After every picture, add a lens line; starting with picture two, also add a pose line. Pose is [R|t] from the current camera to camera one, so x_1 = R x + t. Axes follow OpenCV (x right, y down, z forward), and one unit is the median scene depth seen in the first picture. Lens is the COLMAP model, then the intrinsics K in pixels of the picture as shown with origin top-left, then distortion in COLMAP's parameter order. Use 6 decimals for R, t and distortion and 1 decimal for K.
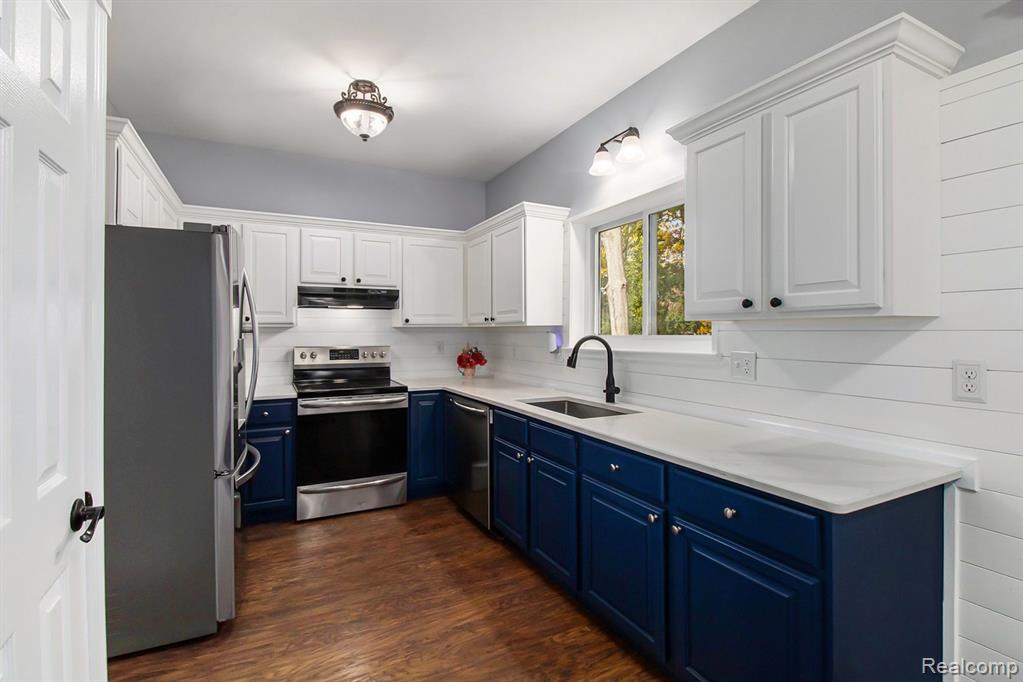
lens RADIAL K [[472.1, 0, 506.5], [0, 472.1, 329.4], [0, 0, 1]] dist [0.000880, -0.012633]
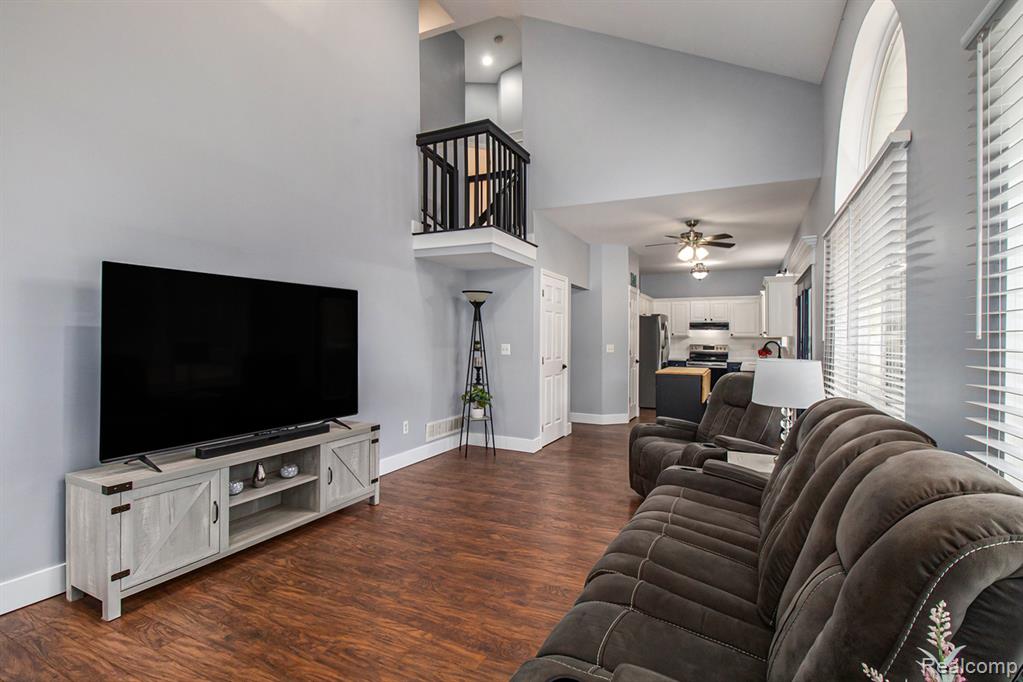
lens RADIAL K [[478.6, 0, 515.0], [0, 478.6, 324.4], [0, 0, 1]] dist [-0.019960, -0.000019]
pose [[0.601267, -0.011263, -0.798969, 1.264829], [-0.007934, 0.999767, -0.020064, -0.015561], [0.799009, 0.018403, 0.601038, -1.616209]]
